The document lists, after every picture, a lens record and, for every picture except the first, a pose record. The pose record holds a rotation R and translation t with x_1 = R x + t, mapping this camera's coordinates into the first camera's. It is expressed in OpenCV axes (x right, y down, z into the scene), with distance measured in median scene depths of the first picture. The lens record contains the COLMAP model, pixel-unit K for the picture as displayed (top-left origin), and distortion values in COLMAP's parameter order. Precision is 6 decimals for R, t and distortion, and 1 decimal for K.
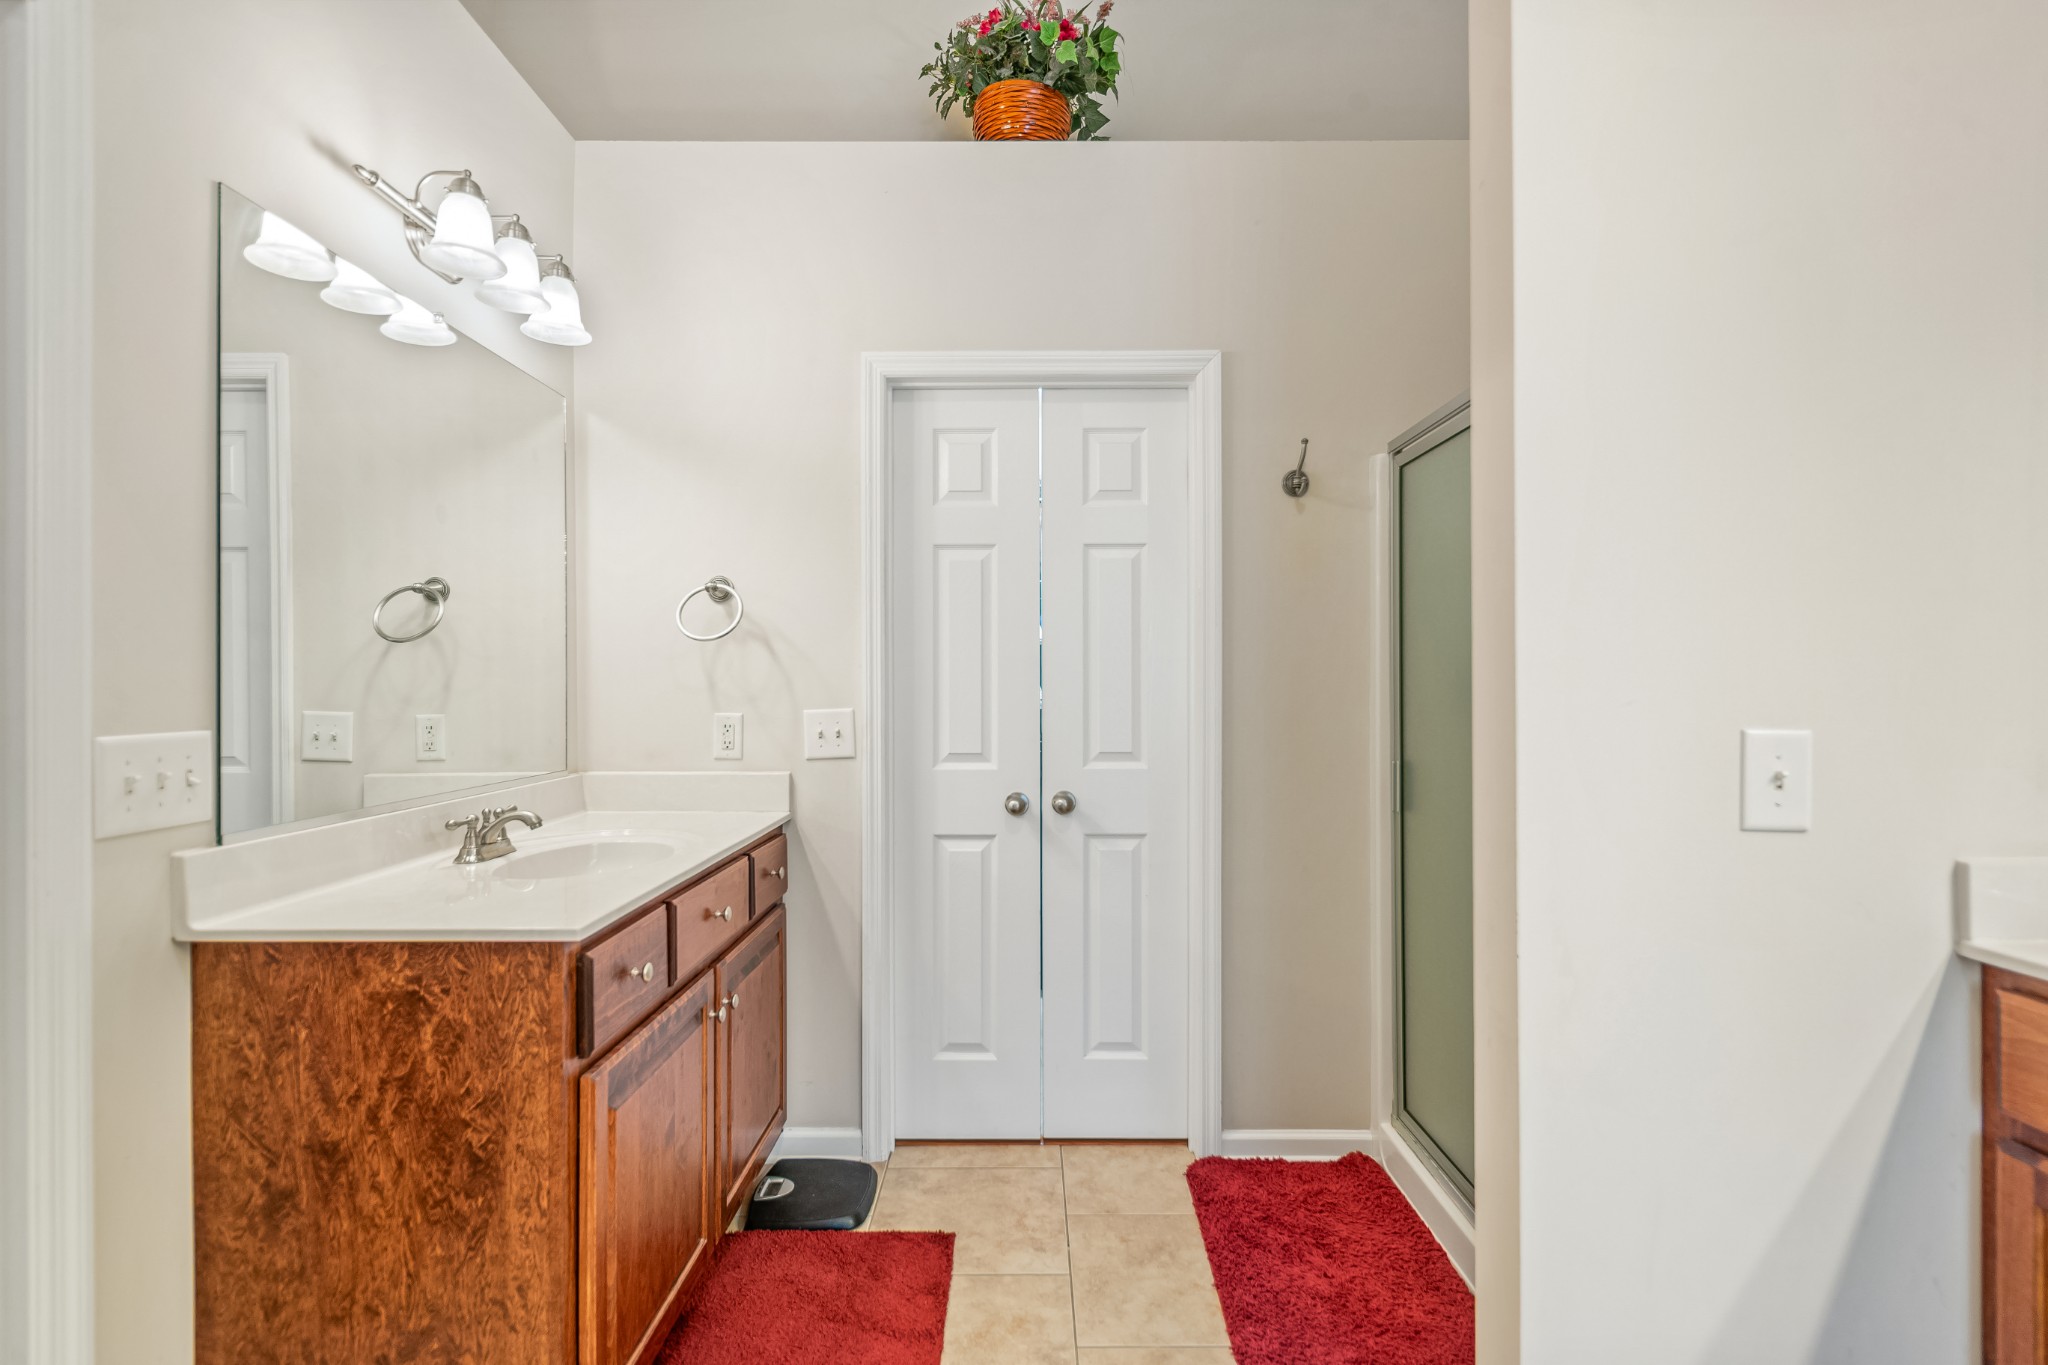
lens RADIAL K [[935.6, 0, 1038.2], [0, 935.6, 678.8], [0, 0, 1]] dist [0.009276, -0.006191]
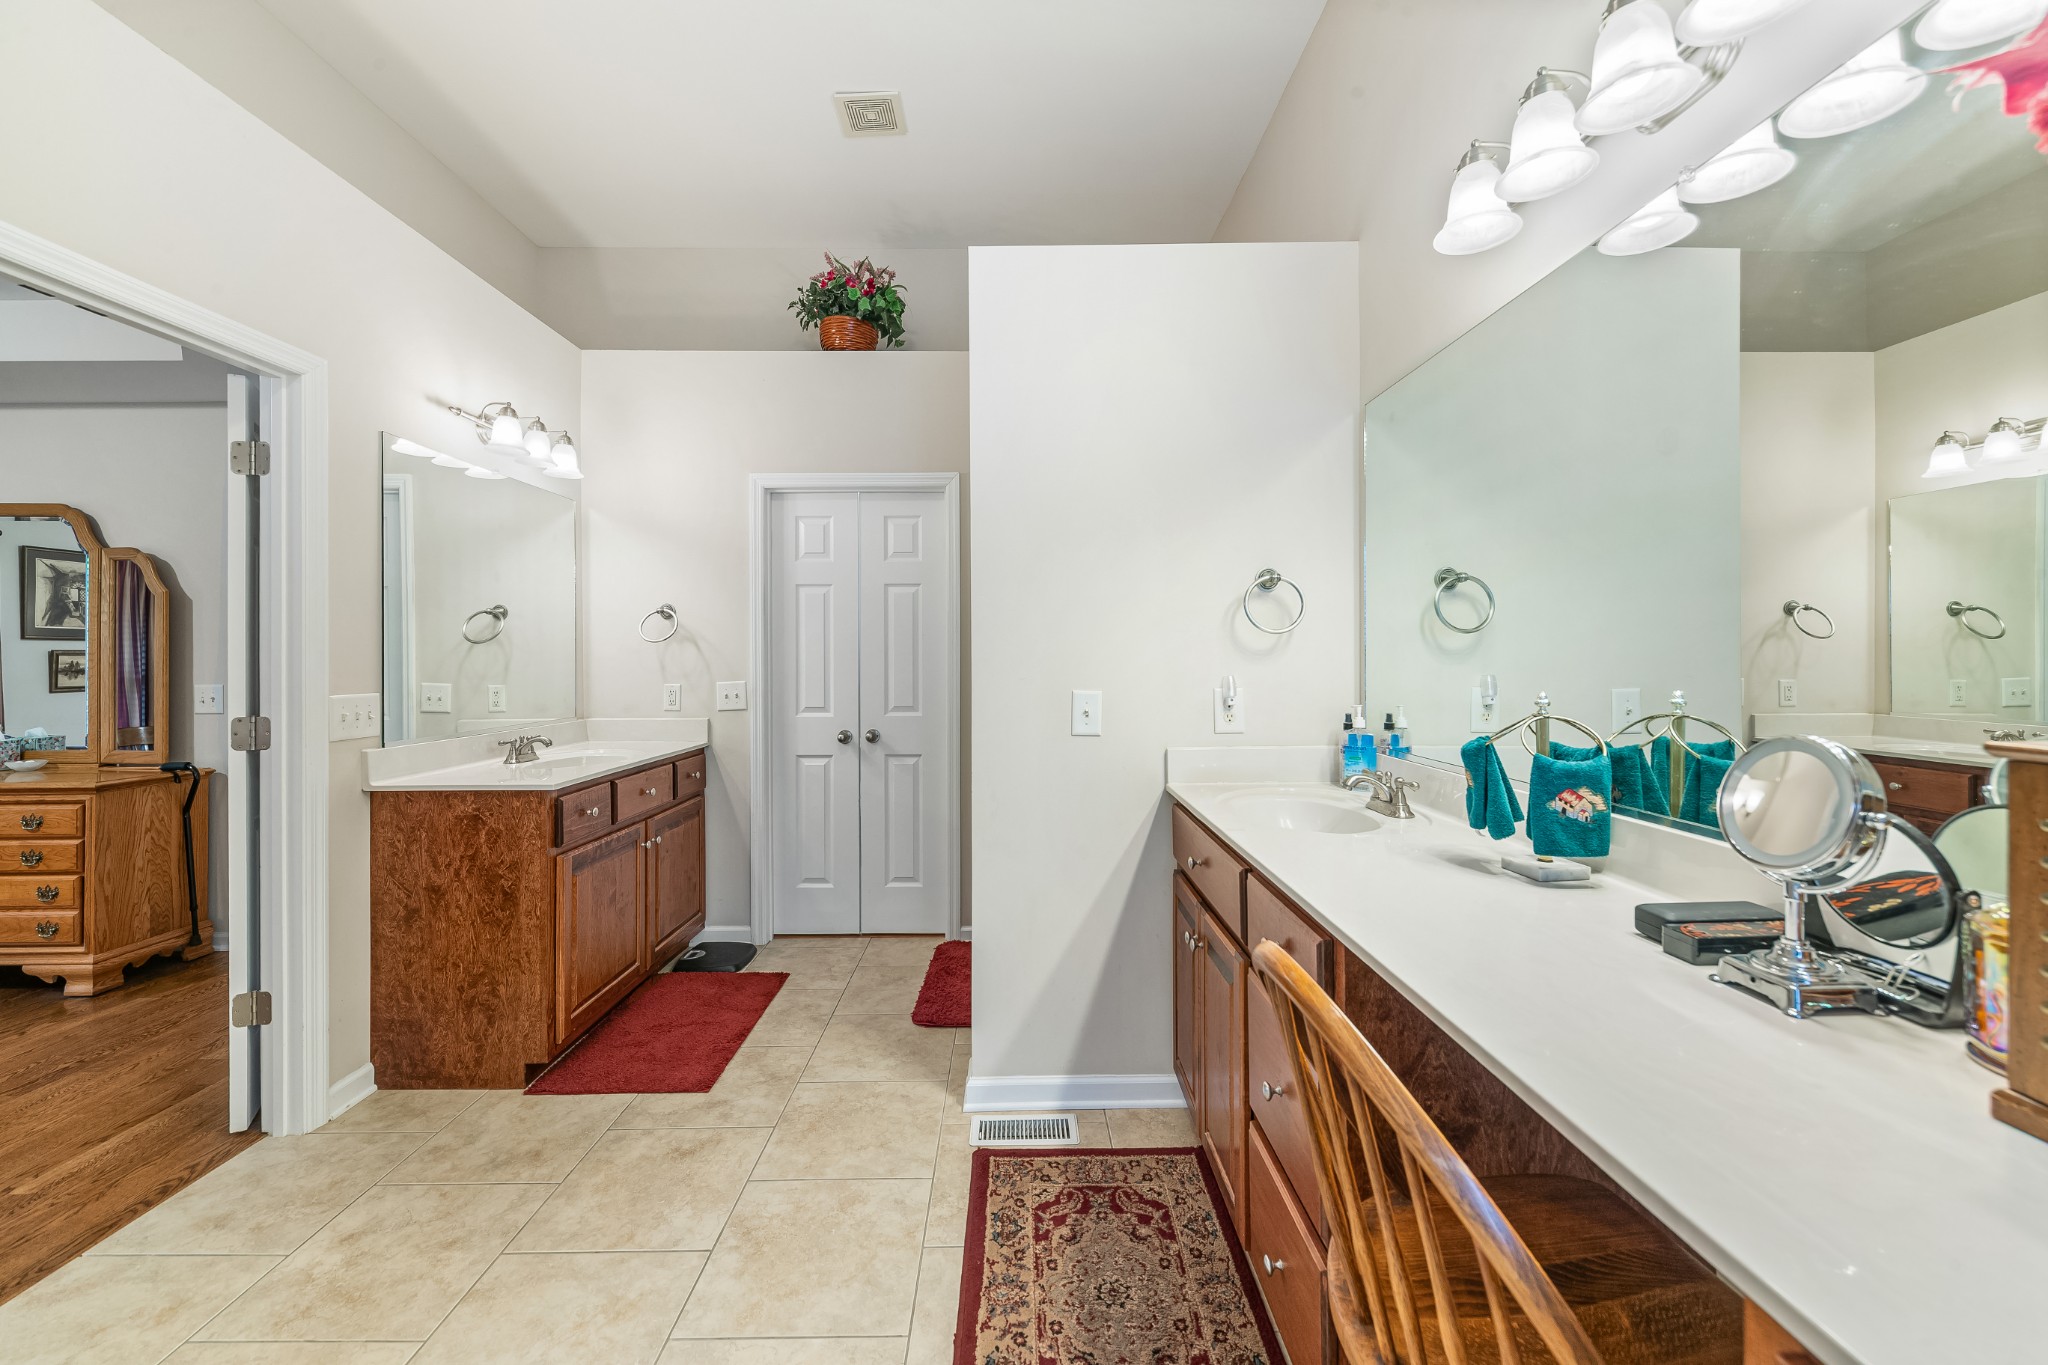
lens RADIAL K [[743.0, 0, 1016.7], [0, 743.0, 654.9], [0, 0, 1]] dist [0.003632, 0.000723]
pose [[0.999894, -0.001204, 0.014504, 0.310196], [0.001216, 0.999999, -0.000831, -0.015907], [-0.014503, 0.000849, 0.999894, -0.409317]]
